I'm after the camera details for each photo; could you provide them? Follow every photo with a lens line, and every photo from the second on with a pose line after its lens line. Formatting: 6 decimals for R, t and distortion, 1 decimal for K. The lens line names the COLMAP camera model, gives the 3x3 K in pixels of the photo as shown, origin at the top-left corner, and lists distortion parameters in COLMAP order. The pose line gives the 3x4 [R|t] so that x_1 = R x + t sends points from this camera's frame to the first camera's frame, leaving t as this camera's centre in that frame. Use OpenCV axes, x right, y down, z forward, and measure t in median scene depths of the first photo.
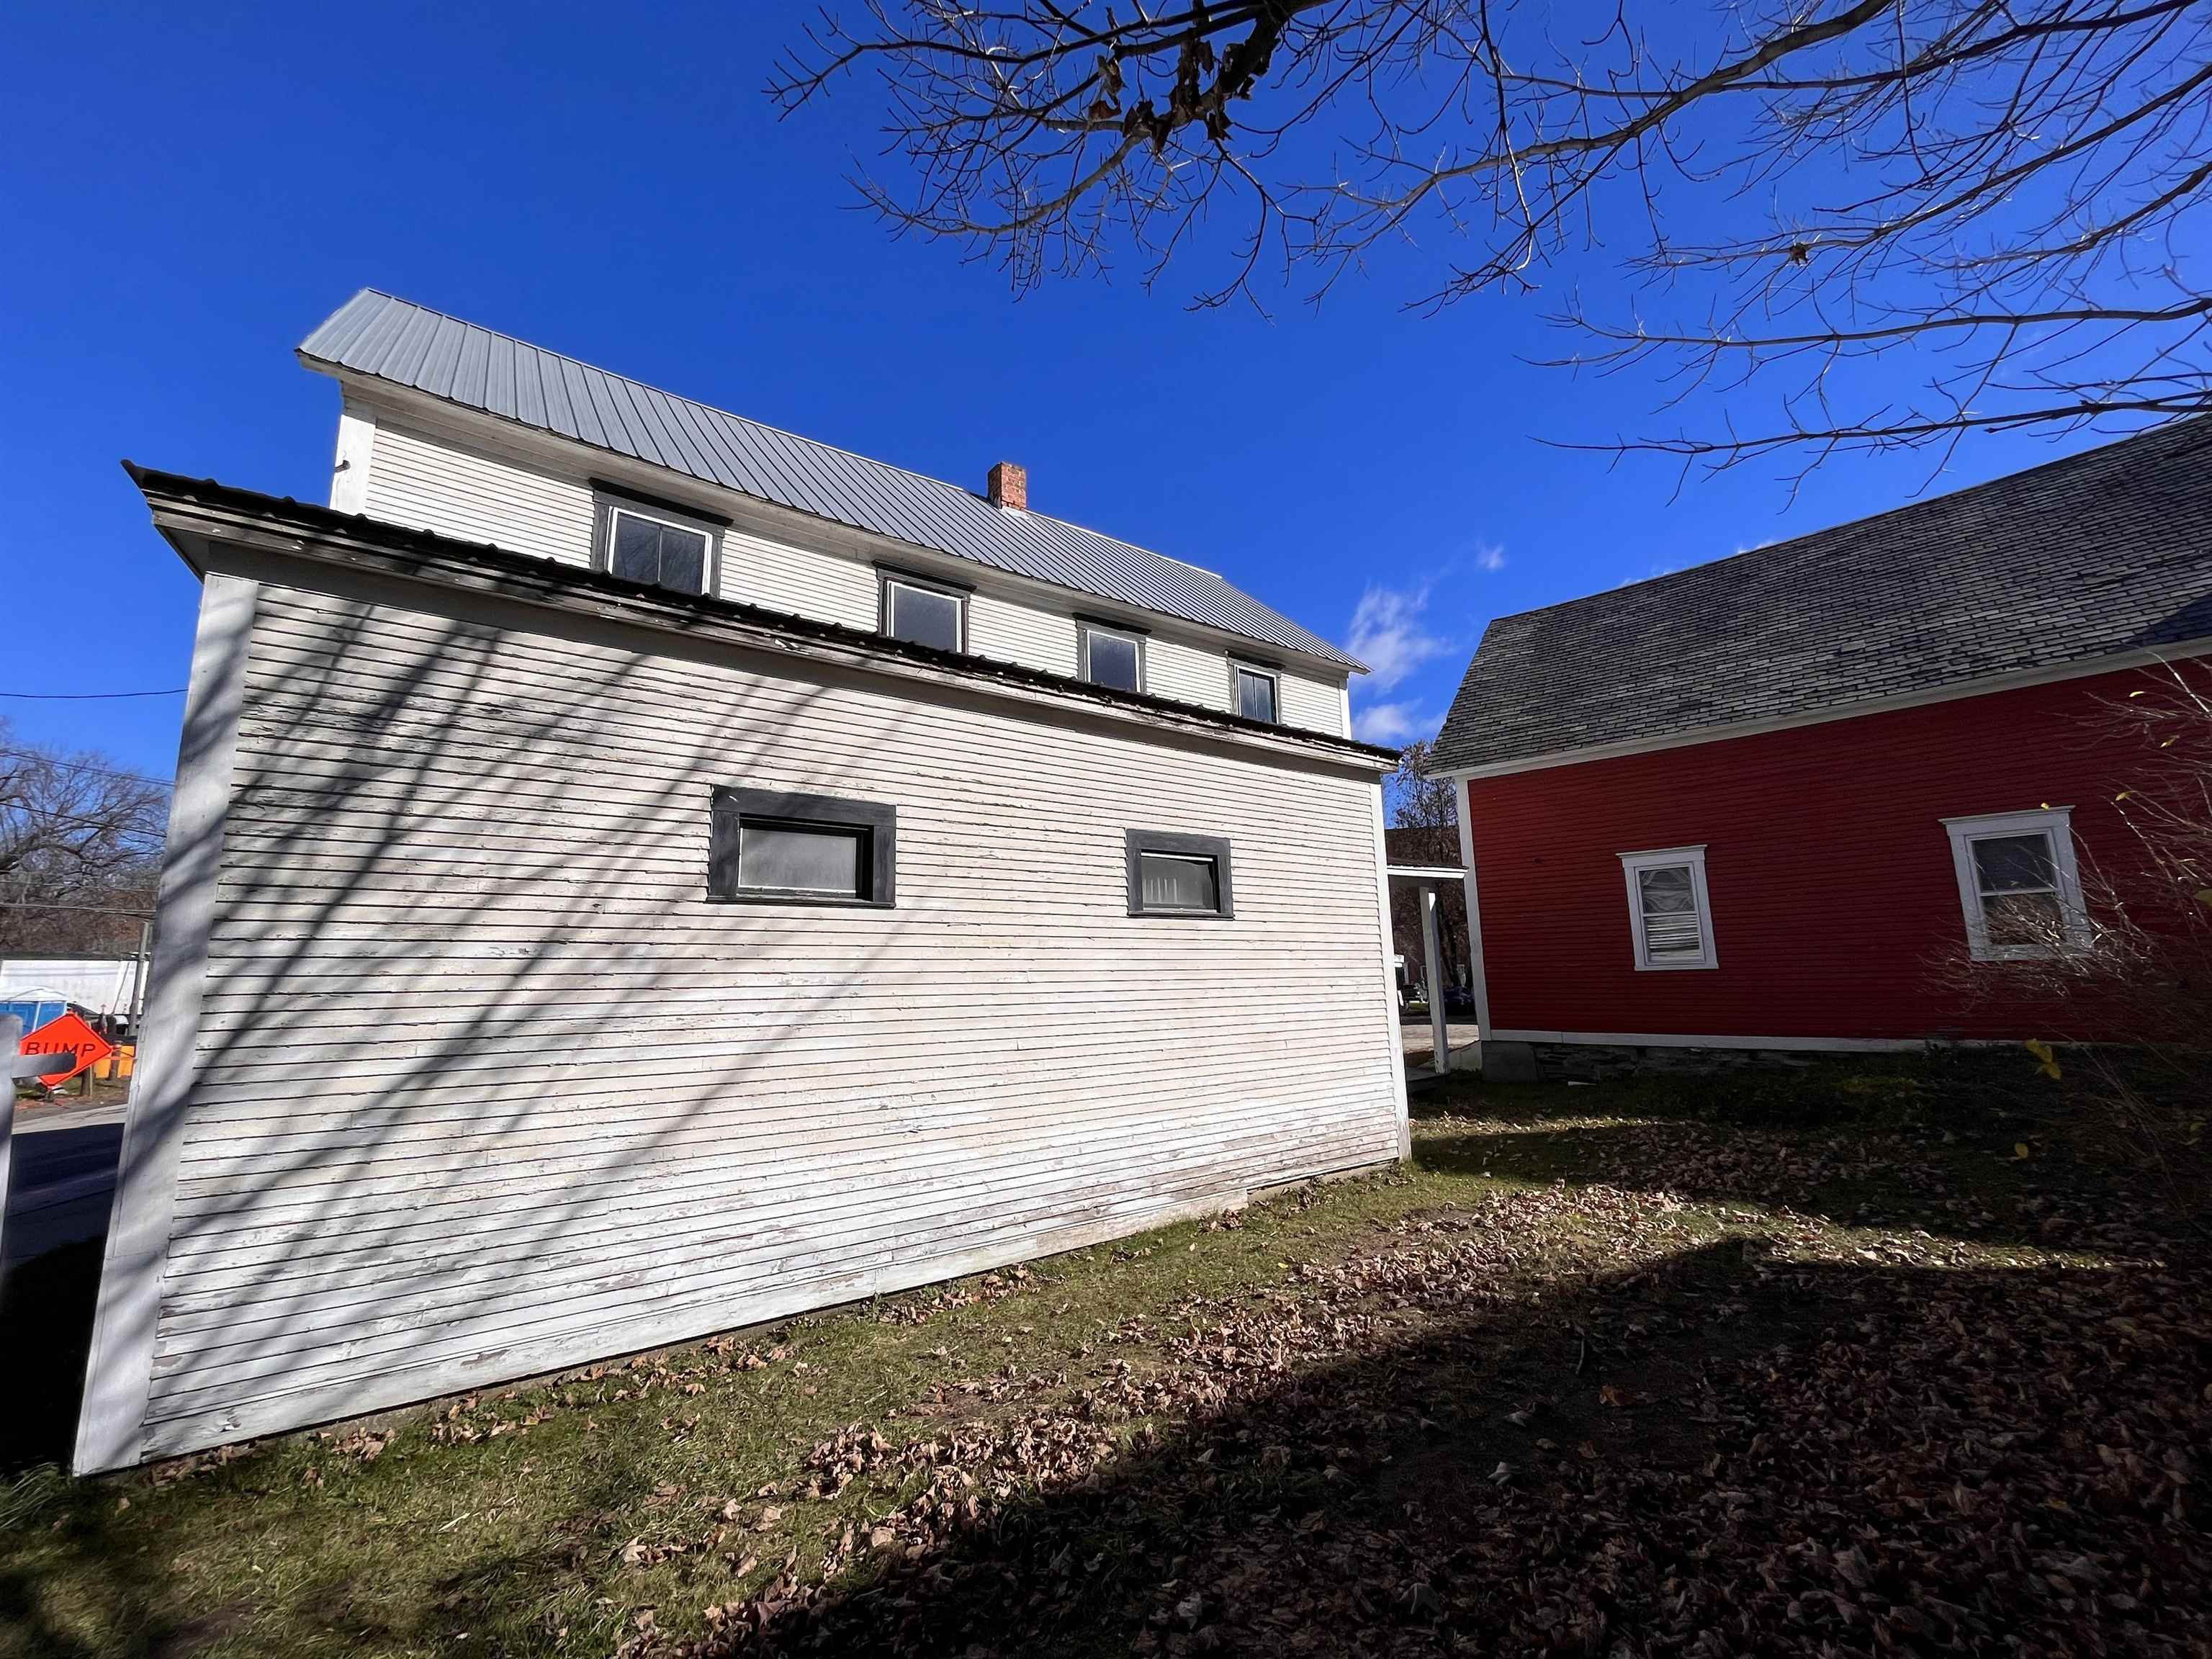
lens RADIAL K [[888.9, 0, 1105.6], [0, 888.9, 832.7], [0, 0, 1]] dist [-0.002381, -0.000178]
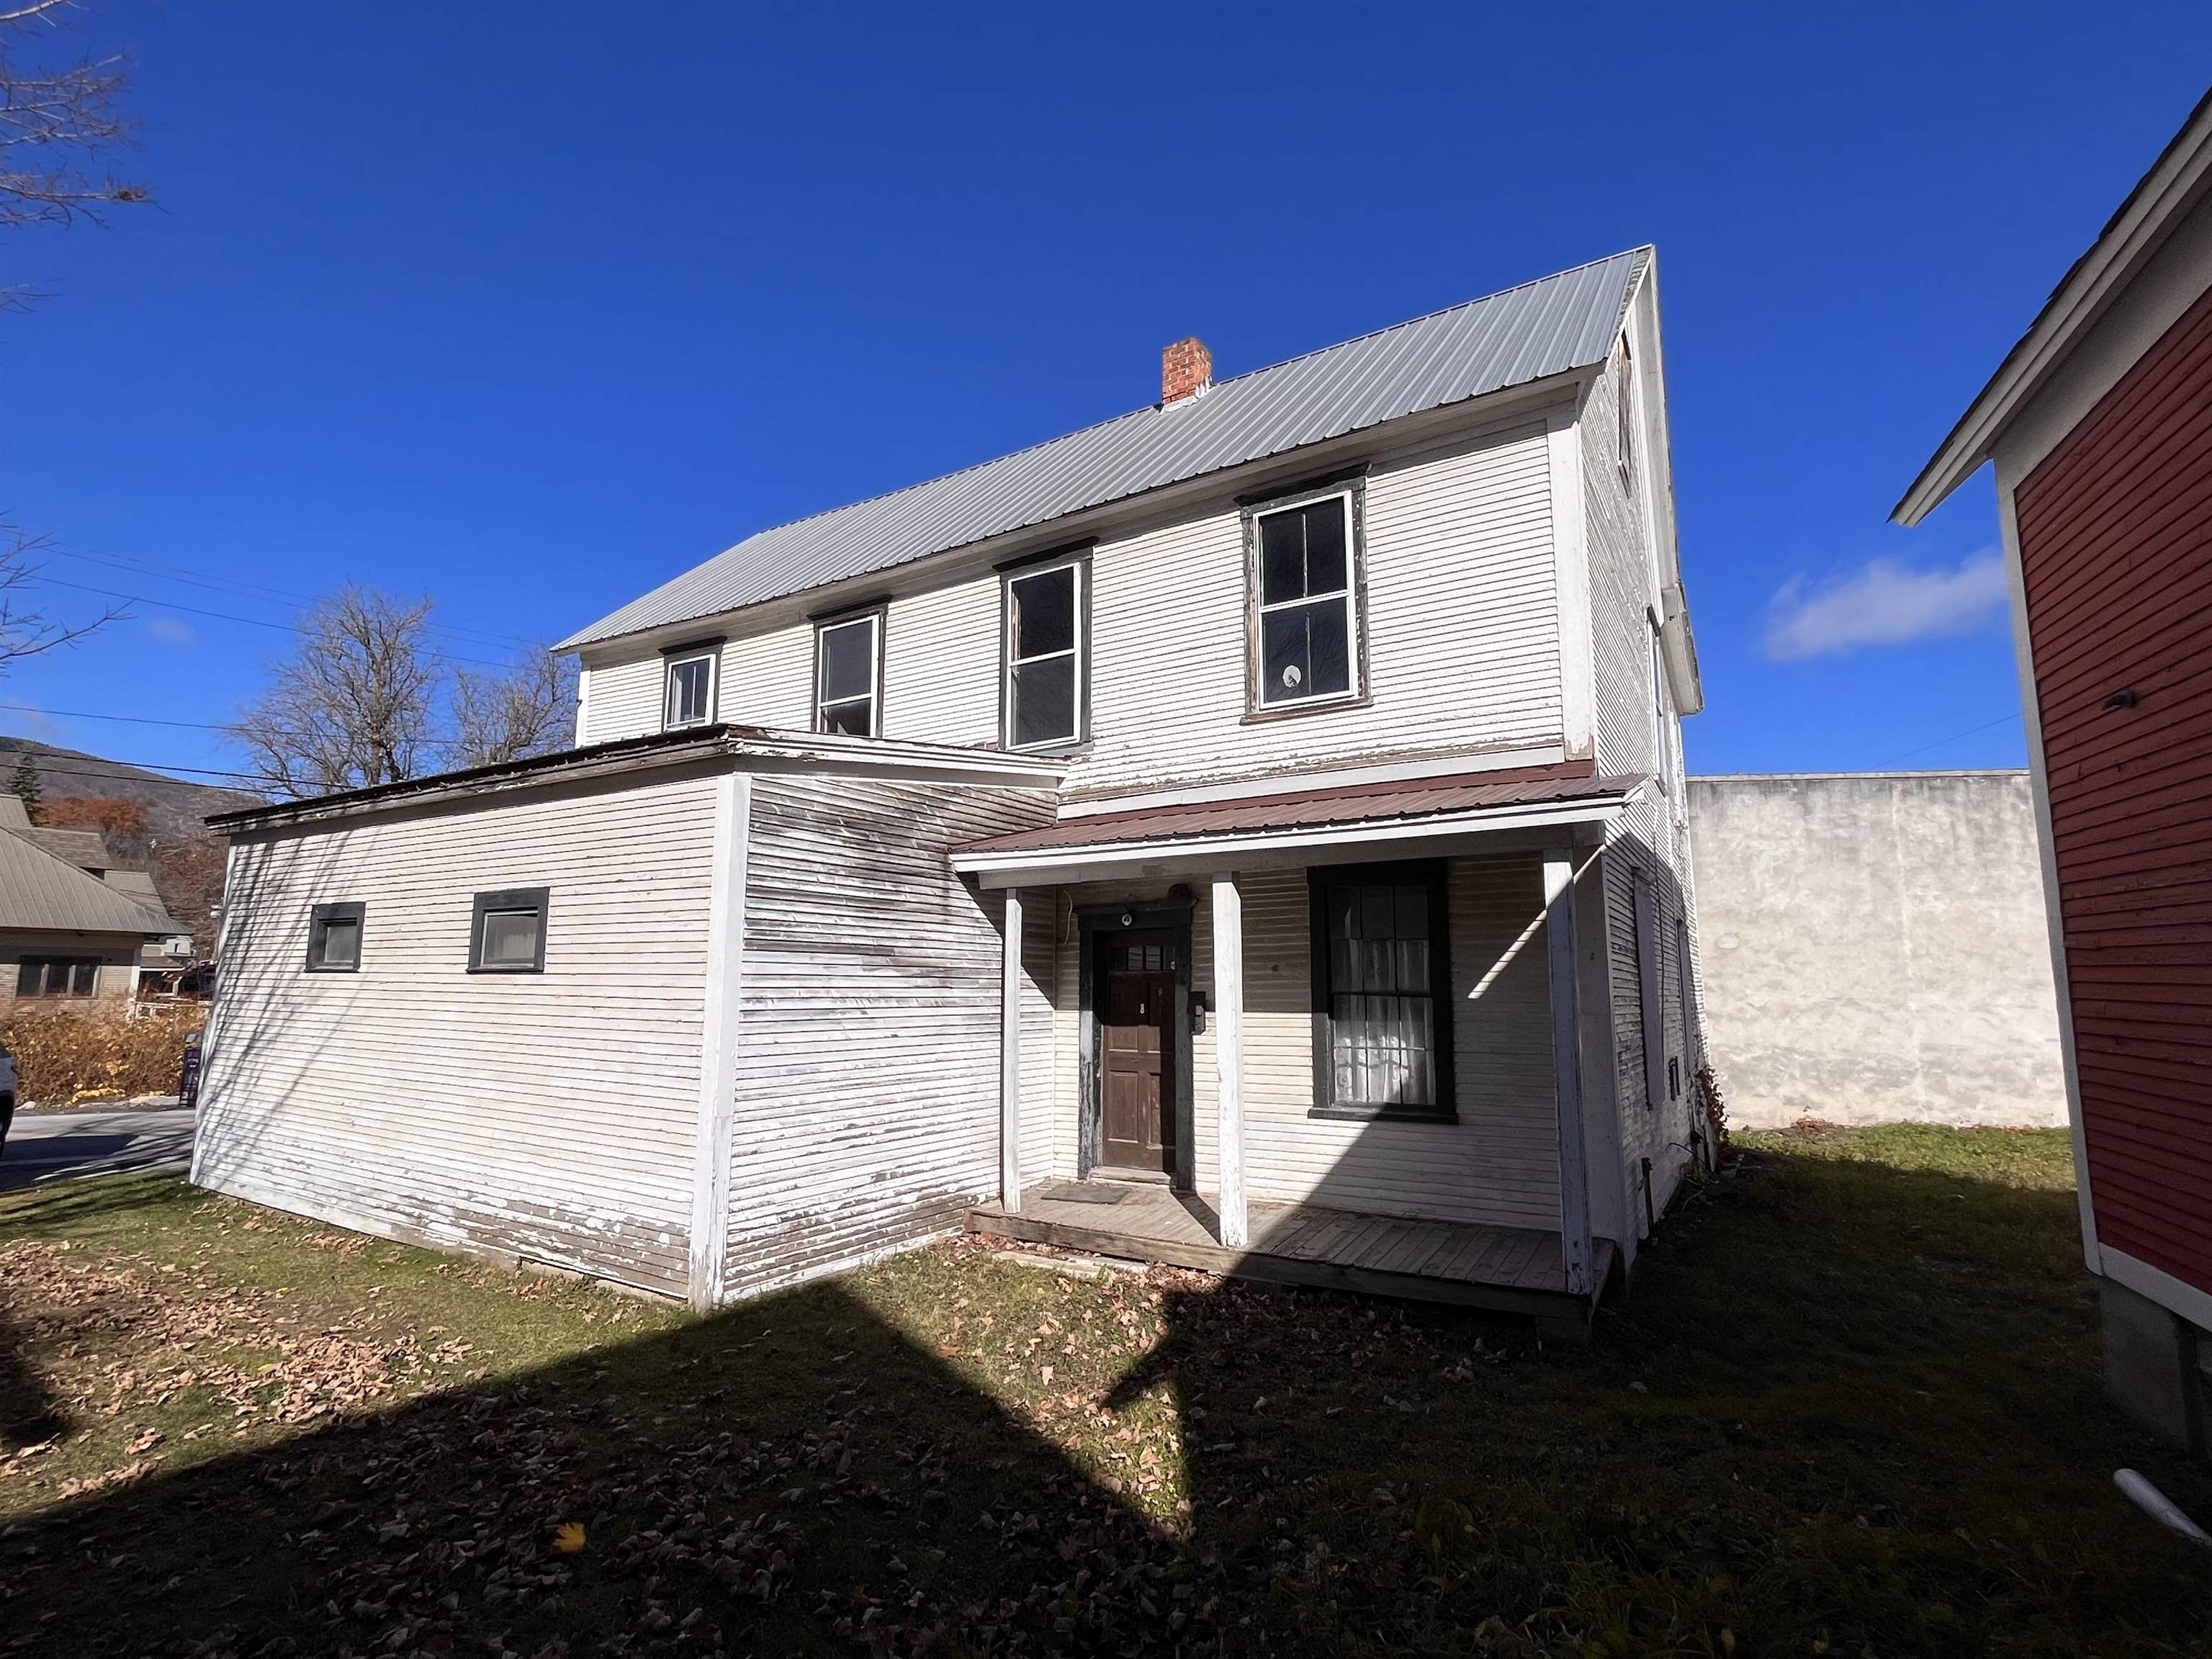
lens RADIAL K [[1074.4, 0, 1102.9], [0, 1074.4, 830.6], [0, 0, 1]] dist [0.000361, 0.000166]
pose [[0.359412, -0.103397, -0.927433, 1.876320], [0.140640, 0.988493, -0.055701, 0.124623], [0.922520, -0.110415, 0.369818, 1.492102]]
